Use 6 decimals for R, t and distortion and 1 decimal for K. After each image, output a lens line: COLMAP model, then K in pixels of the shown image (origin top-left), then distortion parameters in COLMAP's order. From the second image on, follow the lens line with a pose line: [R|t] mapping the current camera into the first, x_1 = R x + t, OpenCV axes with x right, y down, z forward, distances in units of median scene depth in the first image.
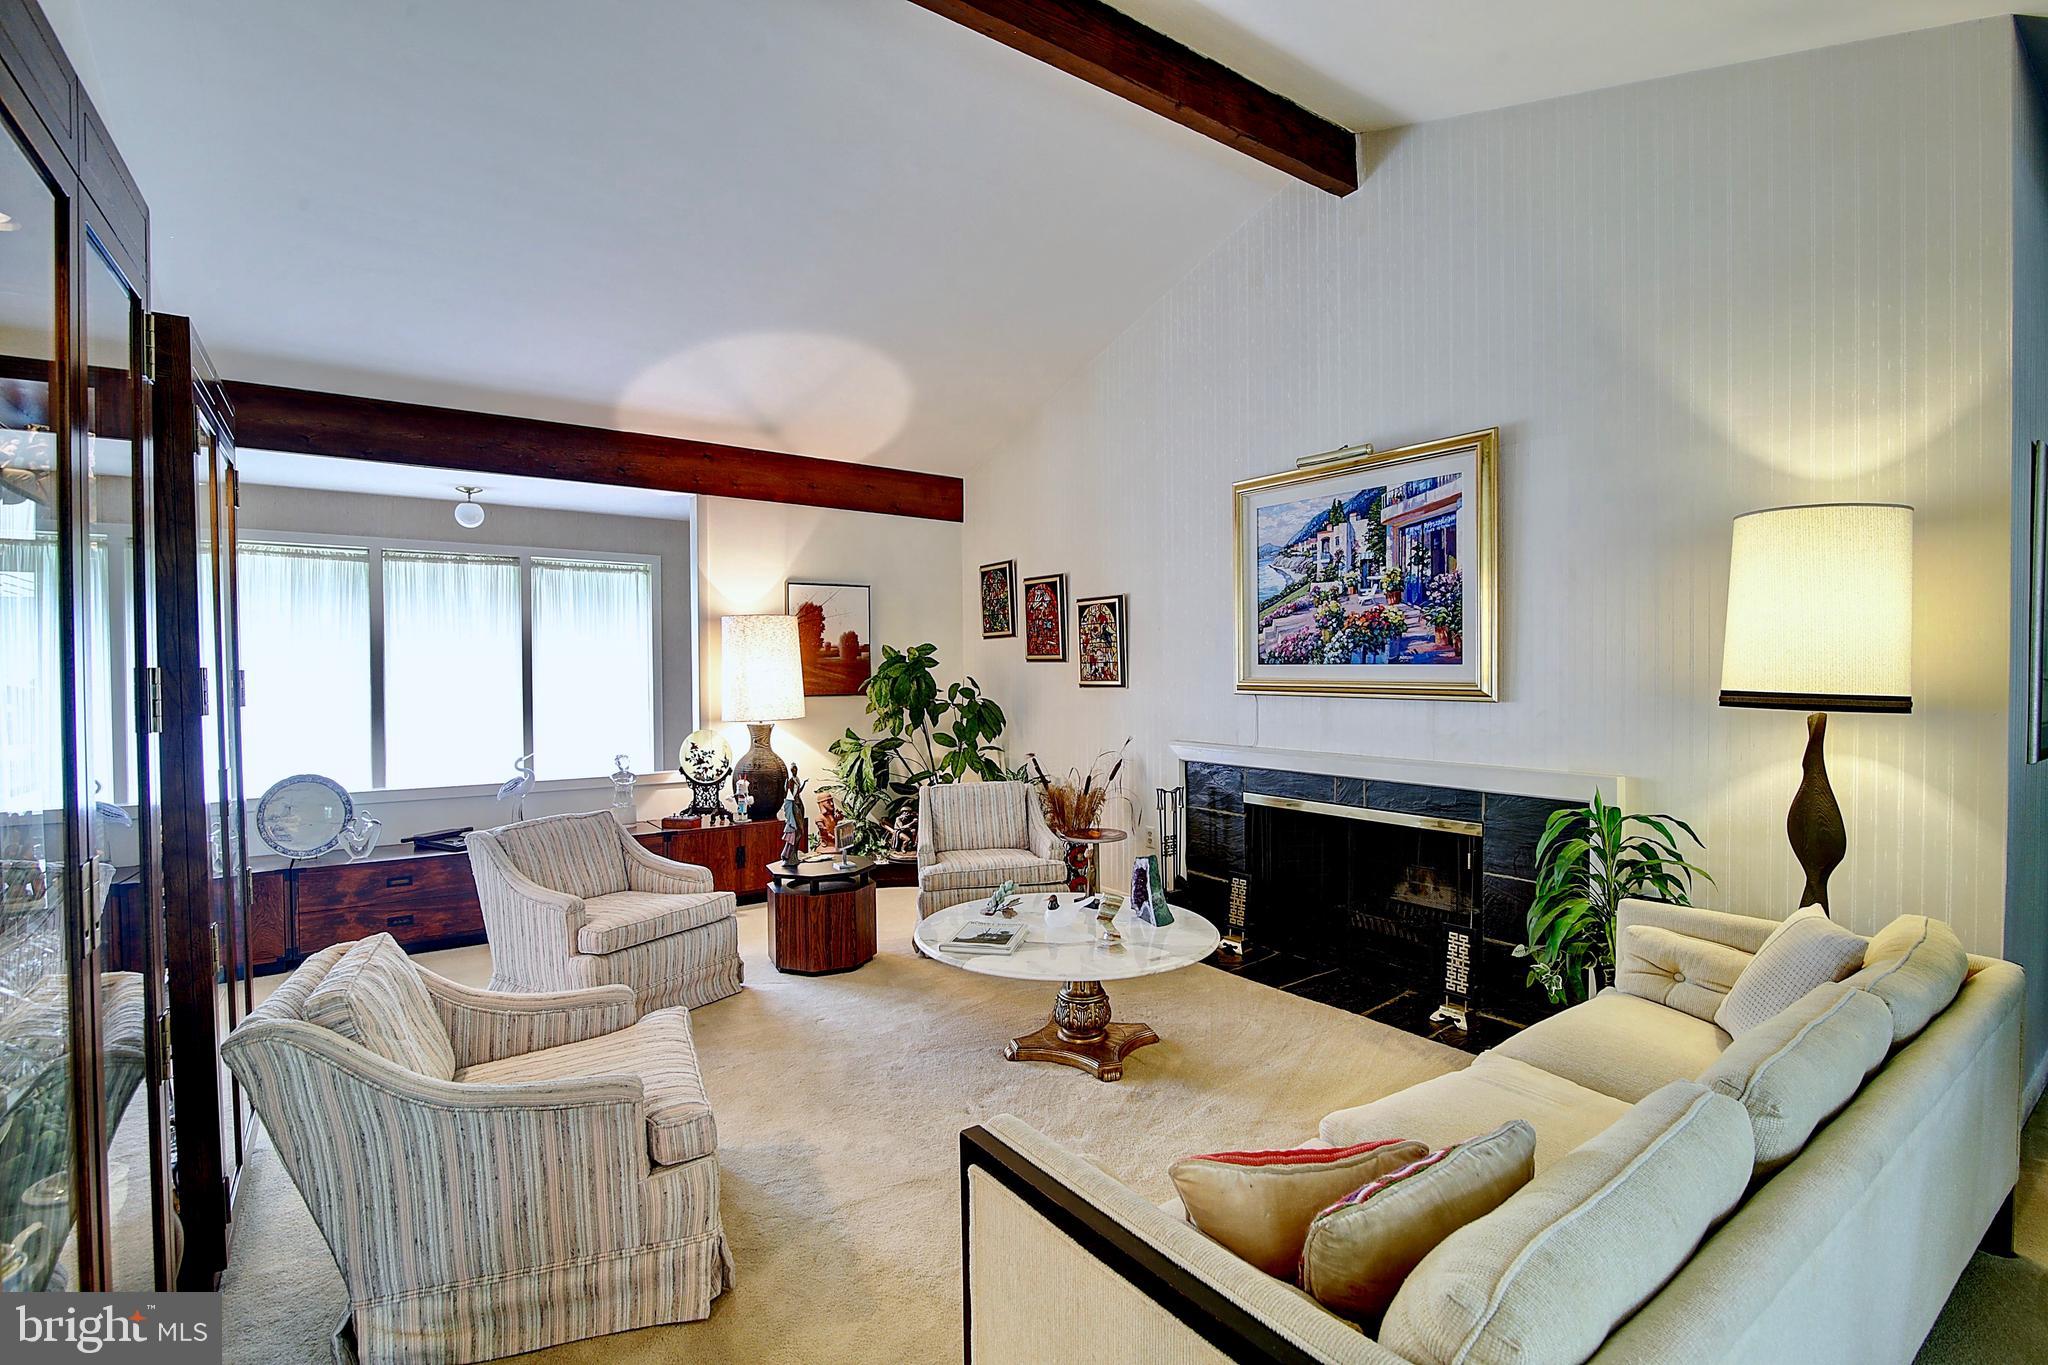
lens RADIAL K [[943.2, 0, 1018.5], [0, 943.2, 687.8], [0, 0, 1]] dist [-0.021469, 0.000197]
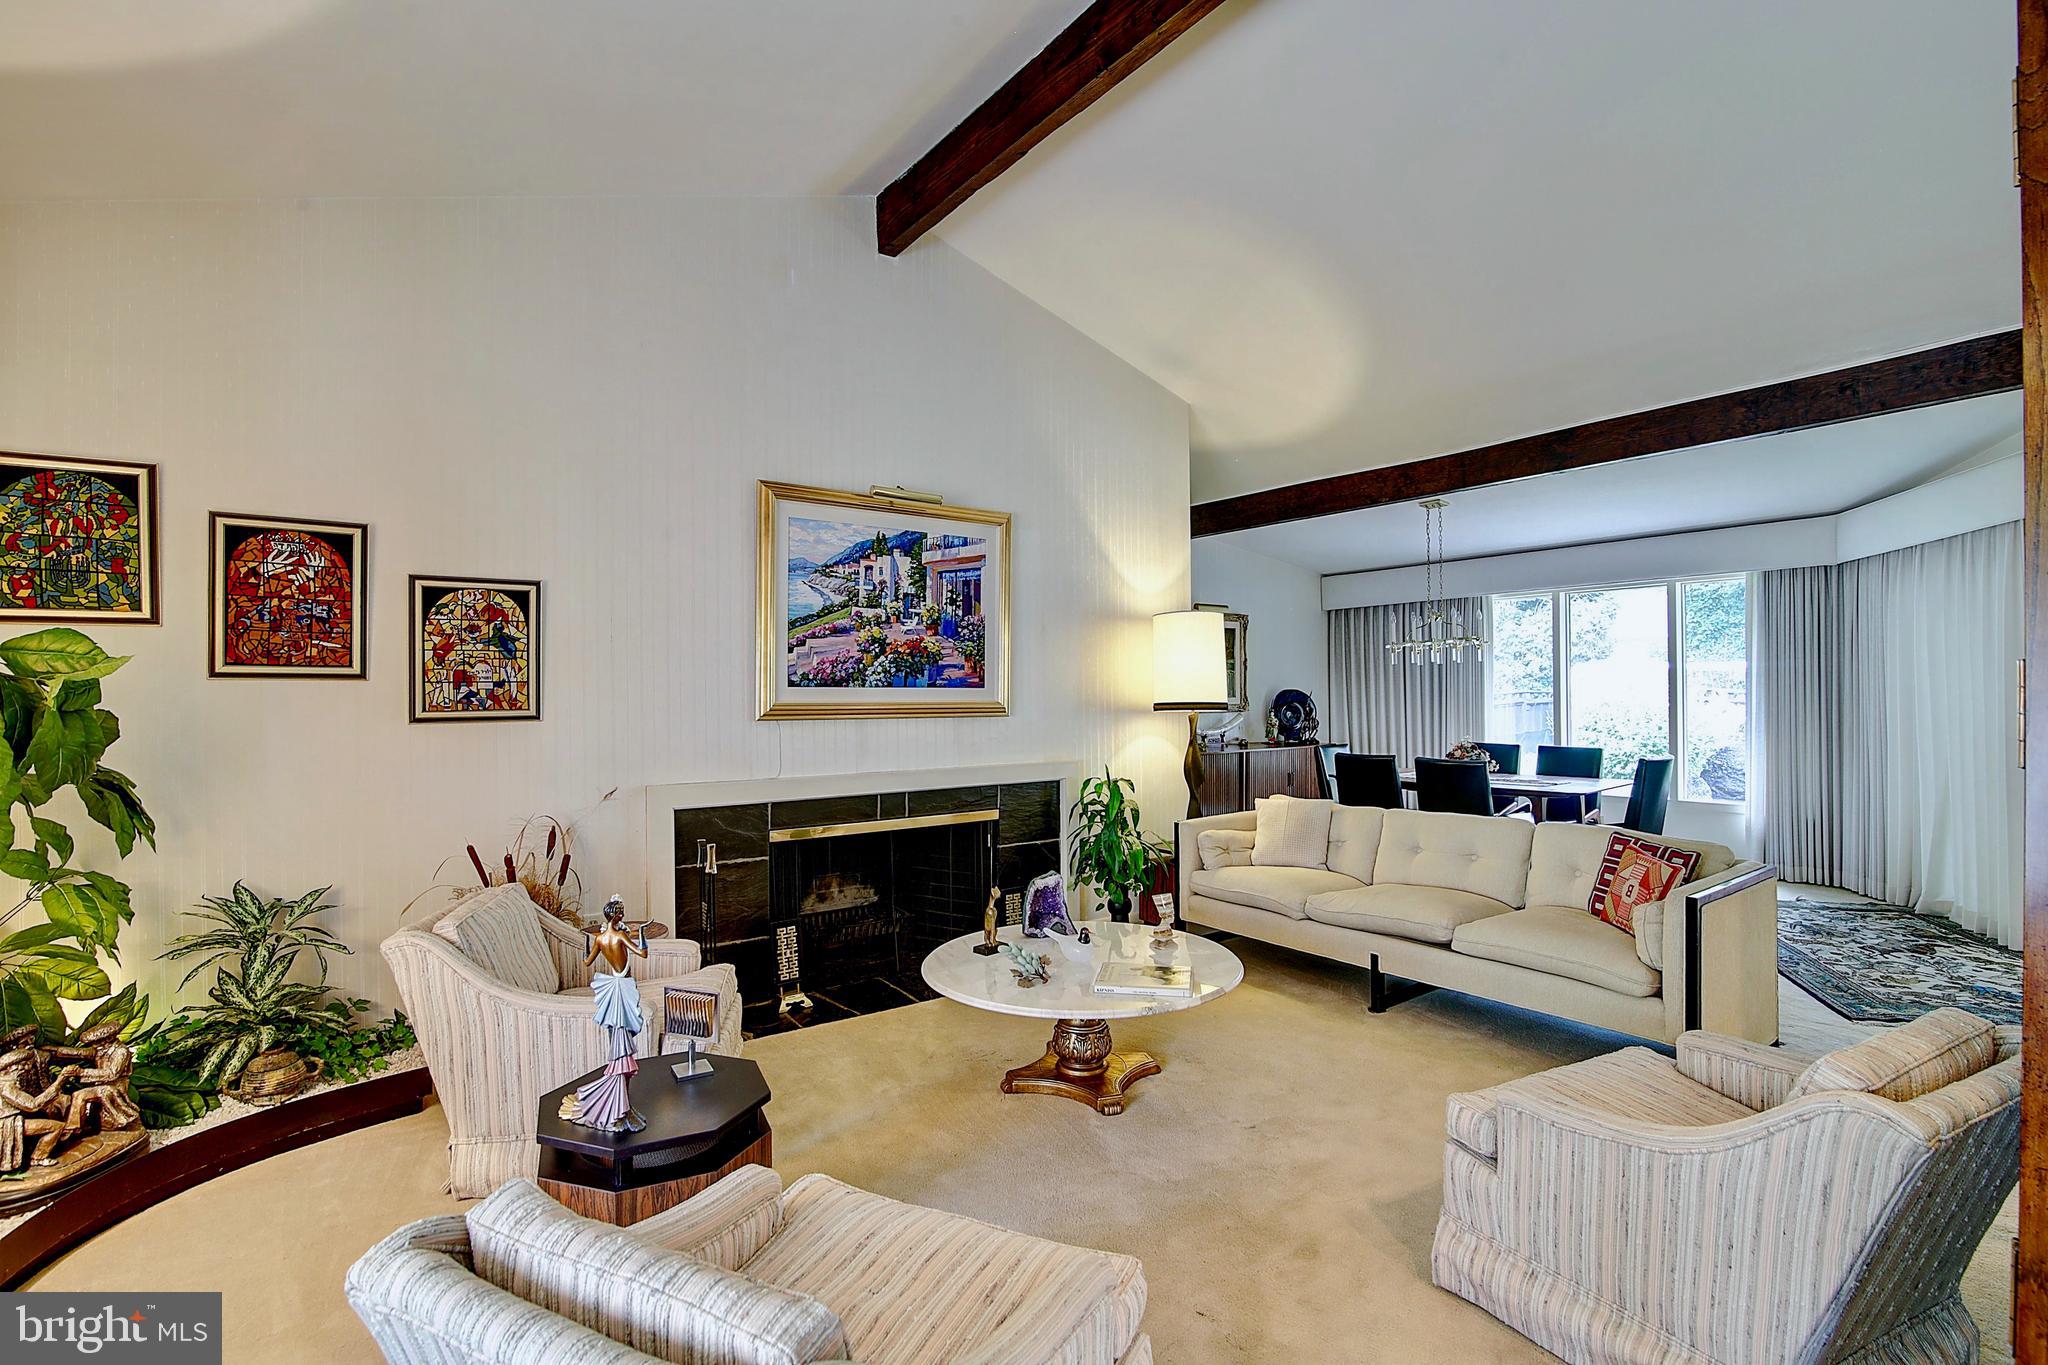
lens RADIAL K [[943.2, 0, 1019.9], [0, 943.2, 685.0], [0, 0, 1]] dist [-0.021469, 0.000197]
pose [[-0.019068, 0.012799, 0.999736, -0.738673], [0.025295, 0.999604, -0.012315, -0.010696], [-0.999498, 0.025054, -0.019384, 0.881542]]
